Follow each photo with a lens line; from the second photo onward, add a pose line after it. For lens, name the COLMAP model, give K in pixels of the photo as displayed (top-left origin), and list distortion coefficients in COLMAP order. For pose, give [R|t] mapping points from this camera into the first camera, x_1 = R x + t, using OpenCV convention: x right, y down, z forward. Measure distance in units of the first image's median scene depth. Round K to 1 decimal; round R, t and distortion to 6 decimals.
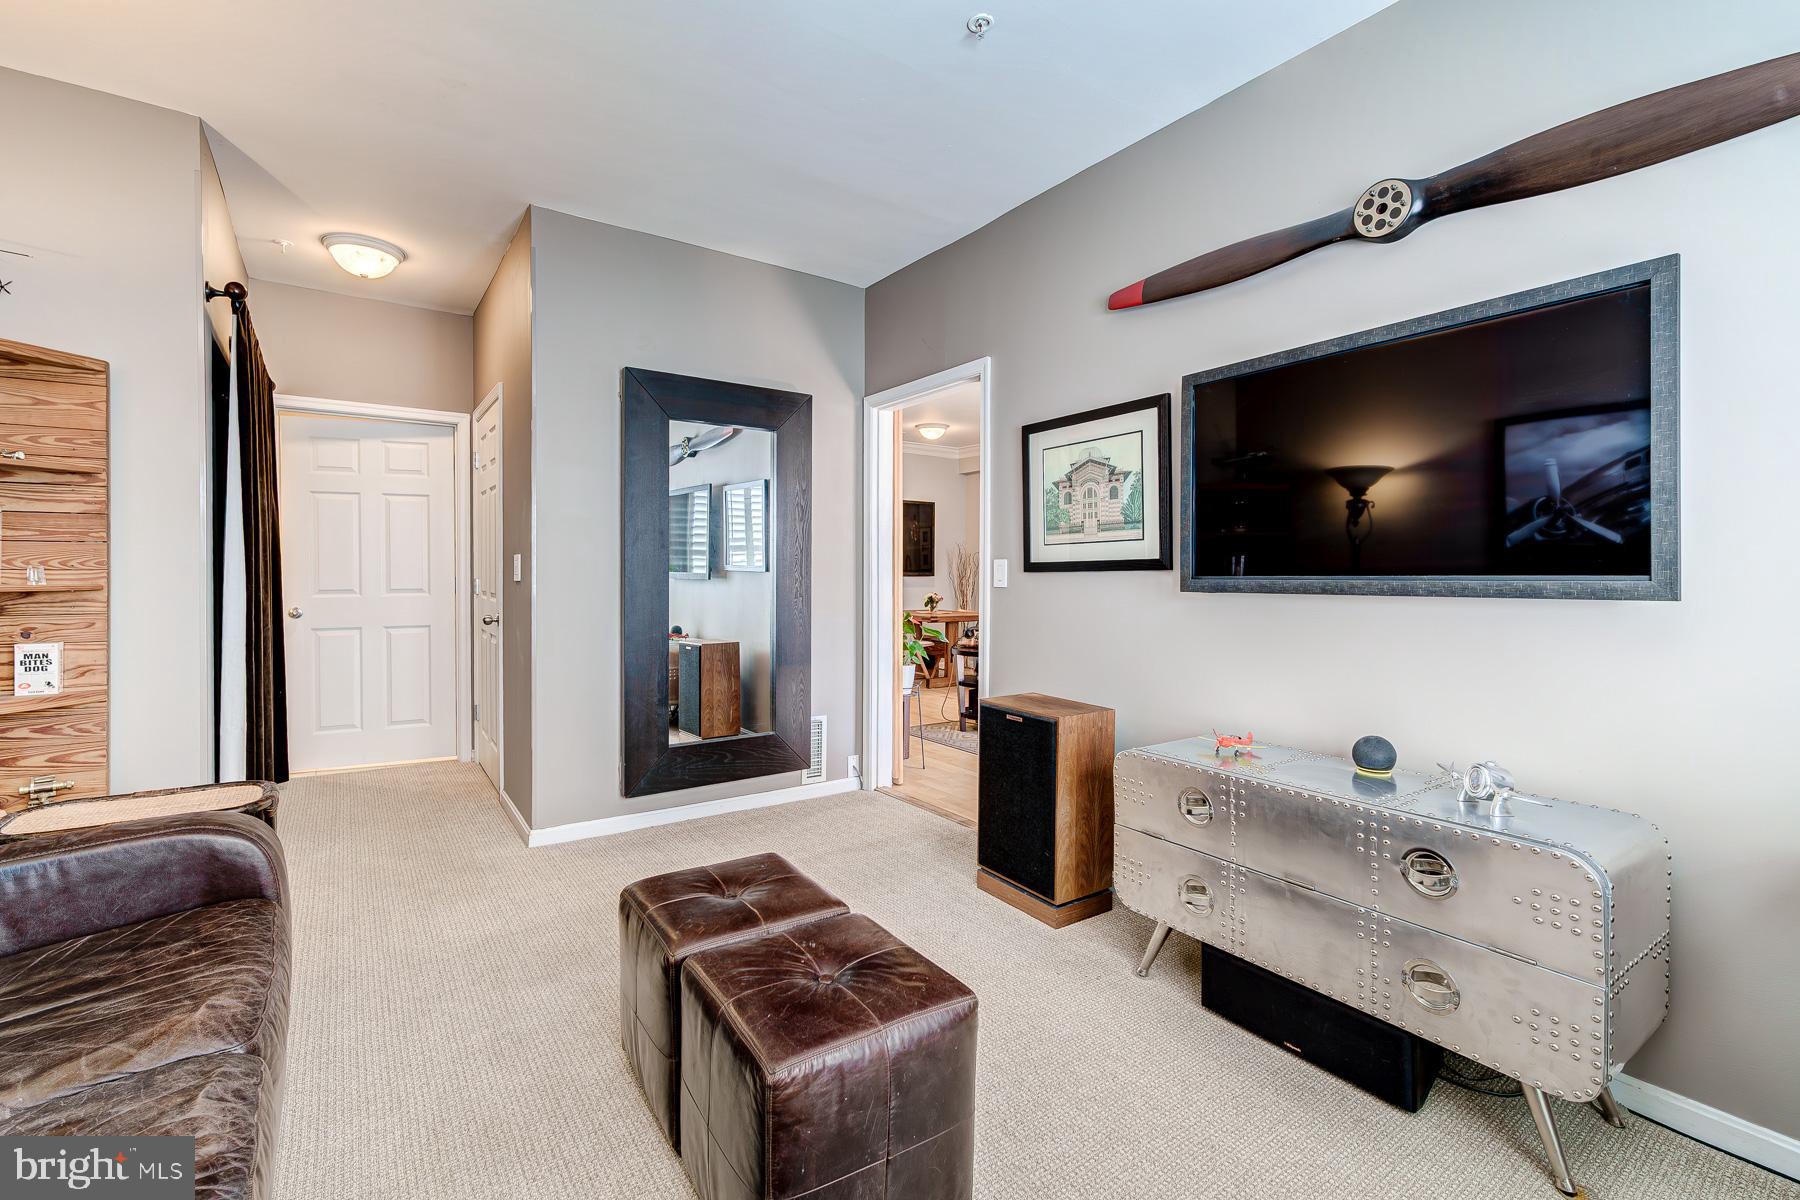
lens RADIAL K [[783.3, 0, 899.2], [0, 783.3, 589.3], [0, 0, 1]] dist [0.005409, 0.000085]
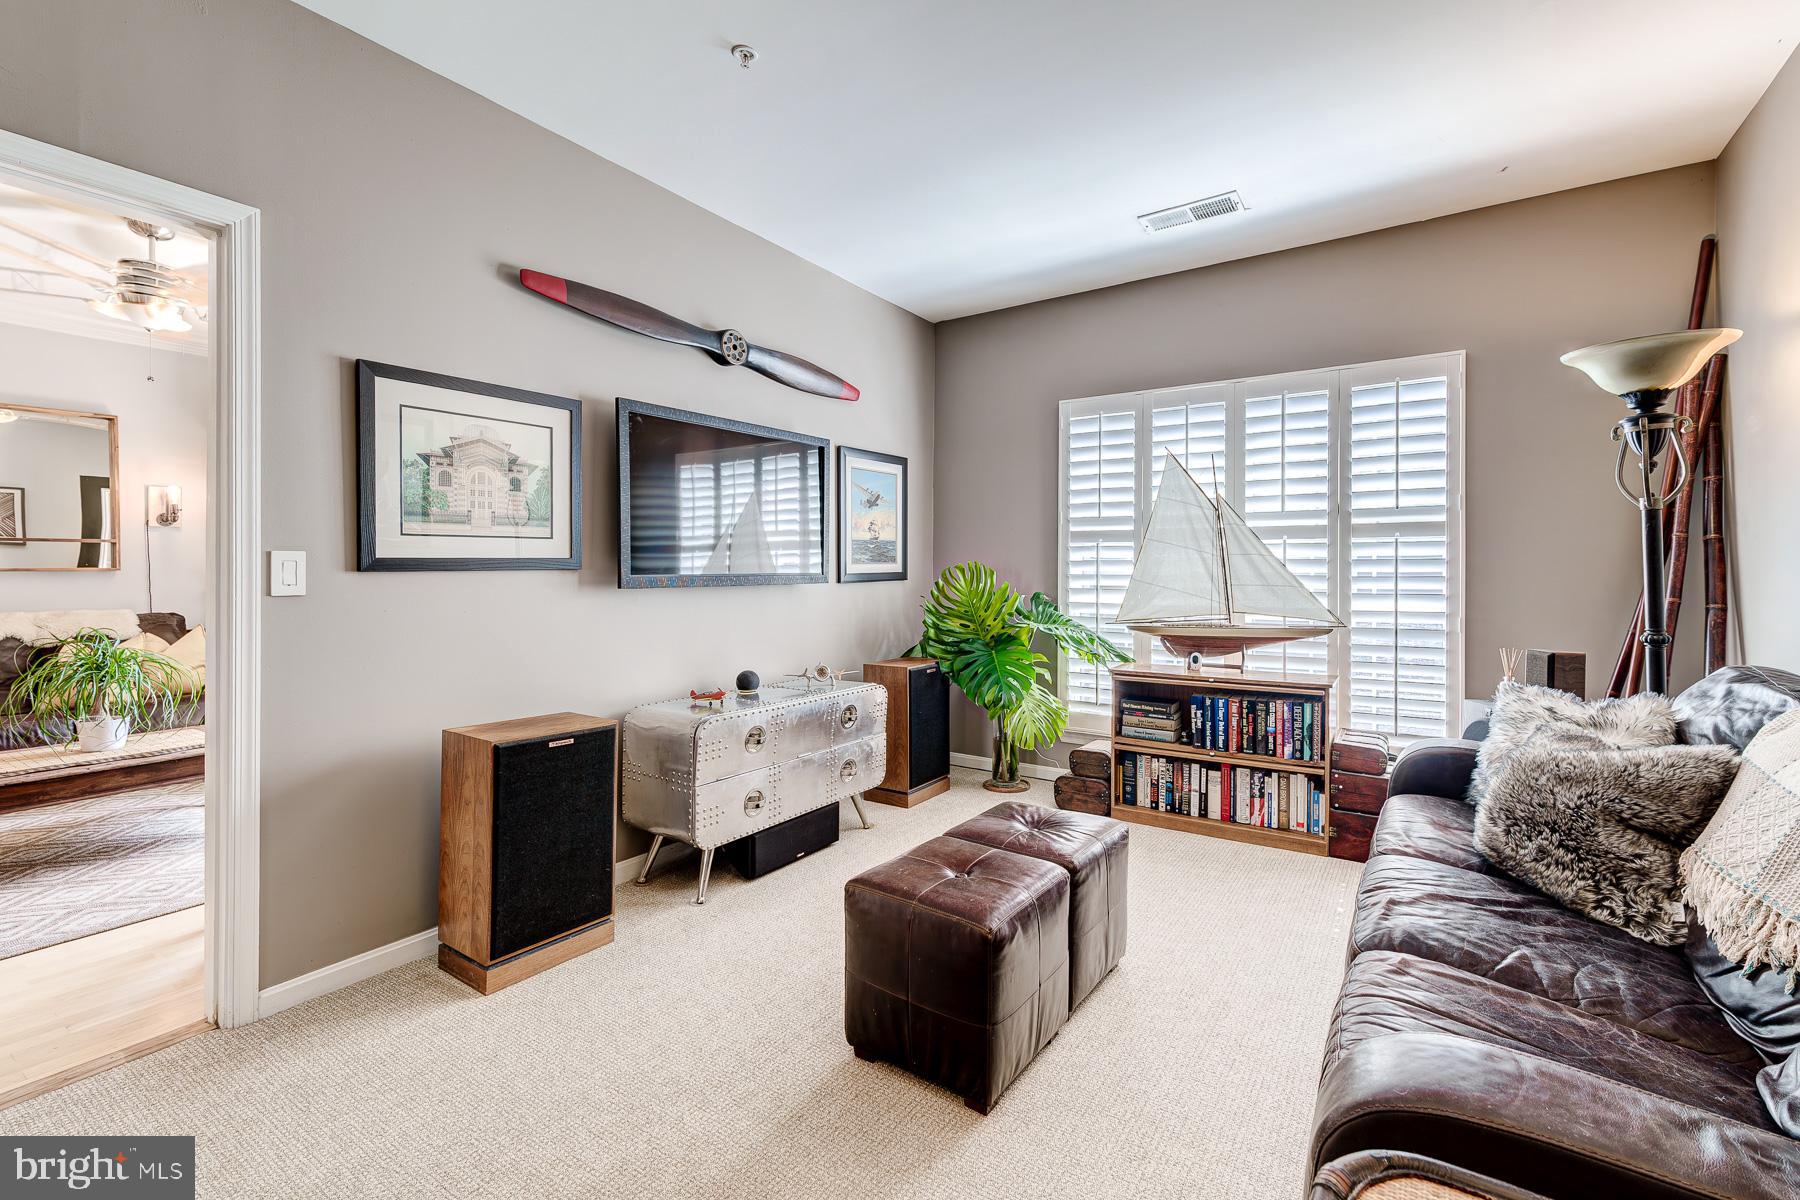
lens RADIAL K [[783.3, 0, 946.5], [0, 783.3, 581.1], [0, 0, 1]] dist [0.005409, 0.000085]
pose [[-0.376035, -0.016683, 0.926455, -0.742597], [0.014130, 0.999618, 0.023735, -0.024114], [-0.926498, 0.022017, -0.375656, 0.853678]]
